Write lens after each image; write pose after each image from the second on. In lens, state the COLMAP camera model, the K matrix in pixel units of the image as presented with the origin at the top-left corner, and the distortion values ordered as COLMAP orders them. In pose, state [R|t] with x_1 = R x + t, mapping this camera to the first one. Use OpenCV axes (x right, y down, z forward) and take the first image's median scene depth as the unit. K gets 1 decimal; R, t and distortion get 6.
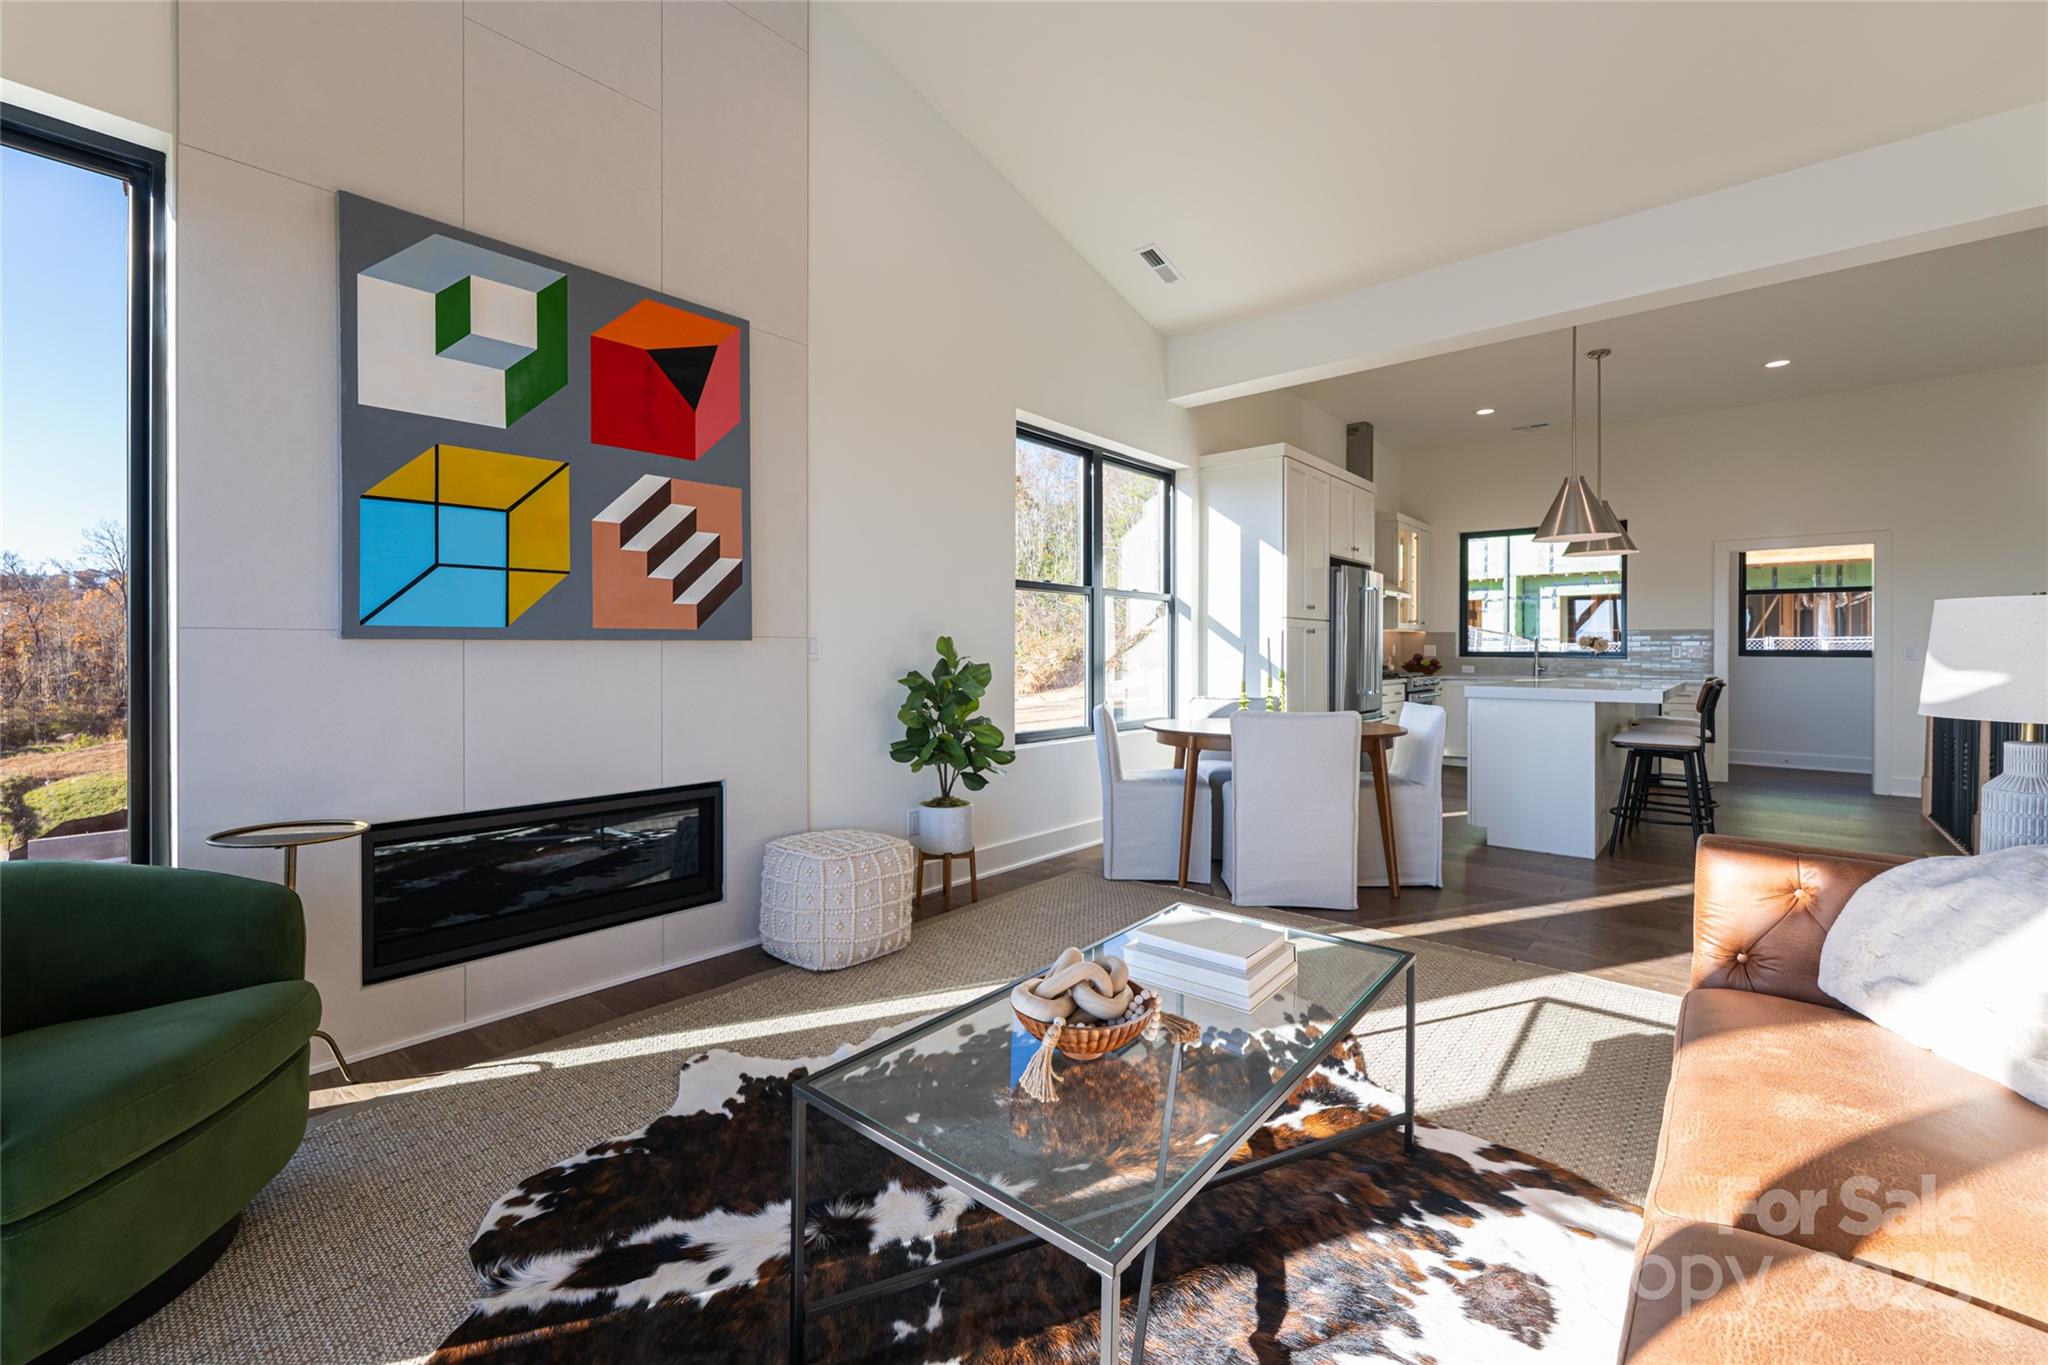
lens RADIAL K [[832.4, 0, 1041.1], [0, 832.4, 652.2], [0, 0, 1]] dist [-0.002404, 0.000592]
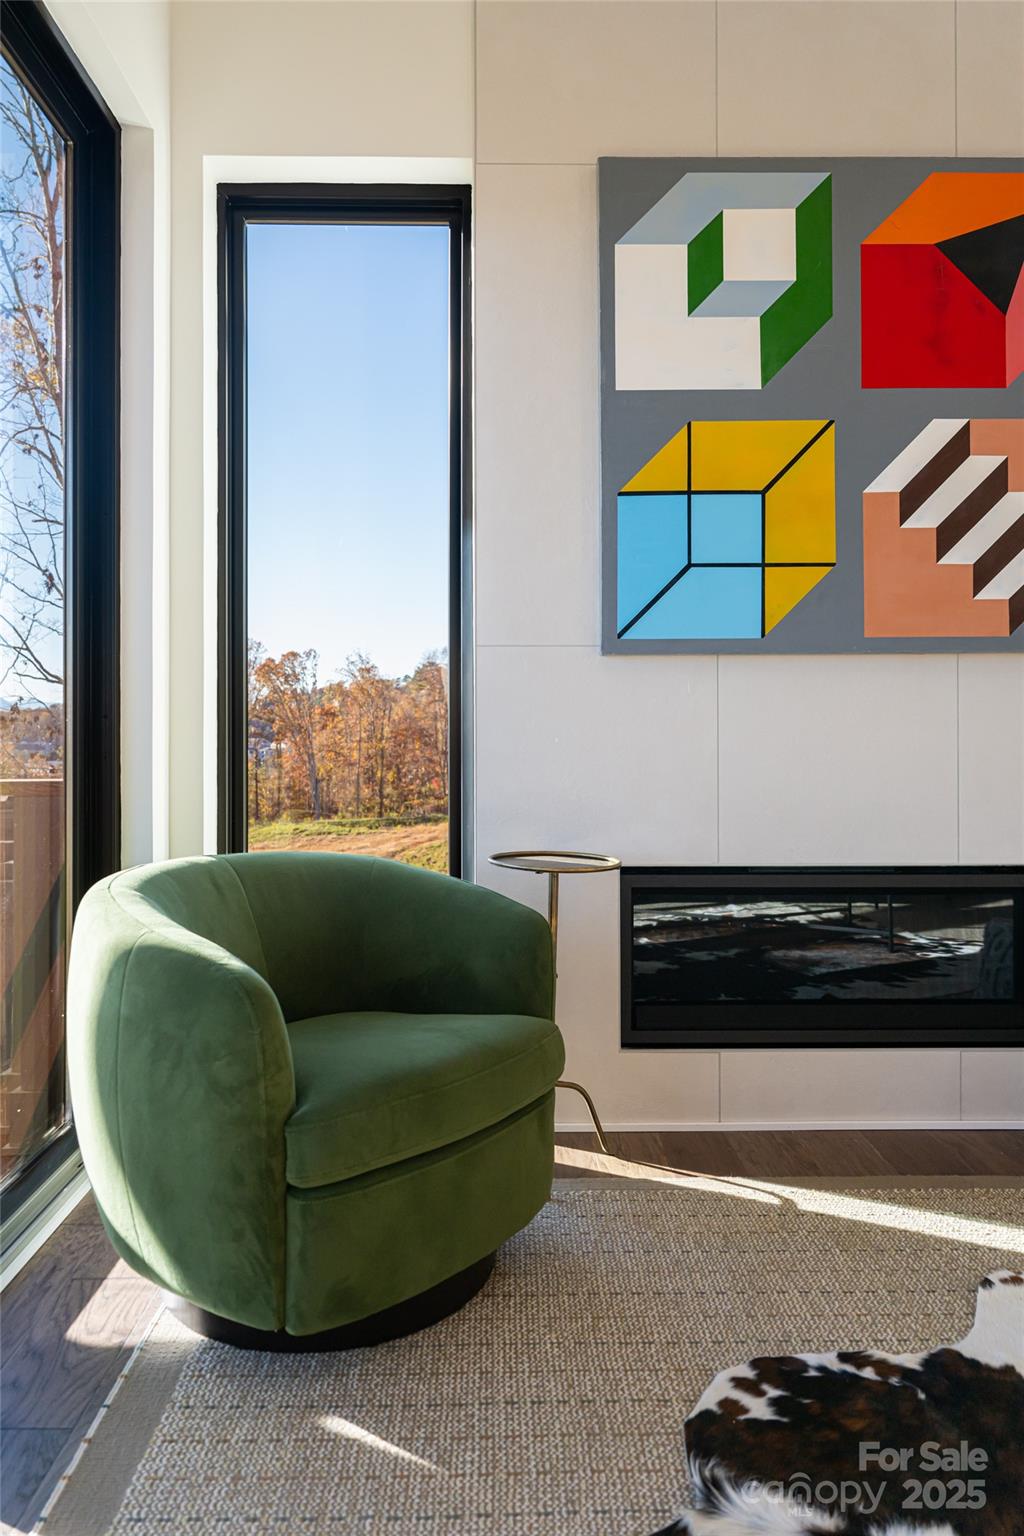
lens RADIAL K [[1053.5, 0, 508.9], [0, 1053.5, 722.2], [0, 0, 1]] dist [0.000683, -0.001780]
pose [[0.662538, -0.006003, -0.749005, -0.050669], [-0.000445, 0.999965, -0.008408, 0.060749], [0.749029, 0.005904, 0.662511, 0.156004]]
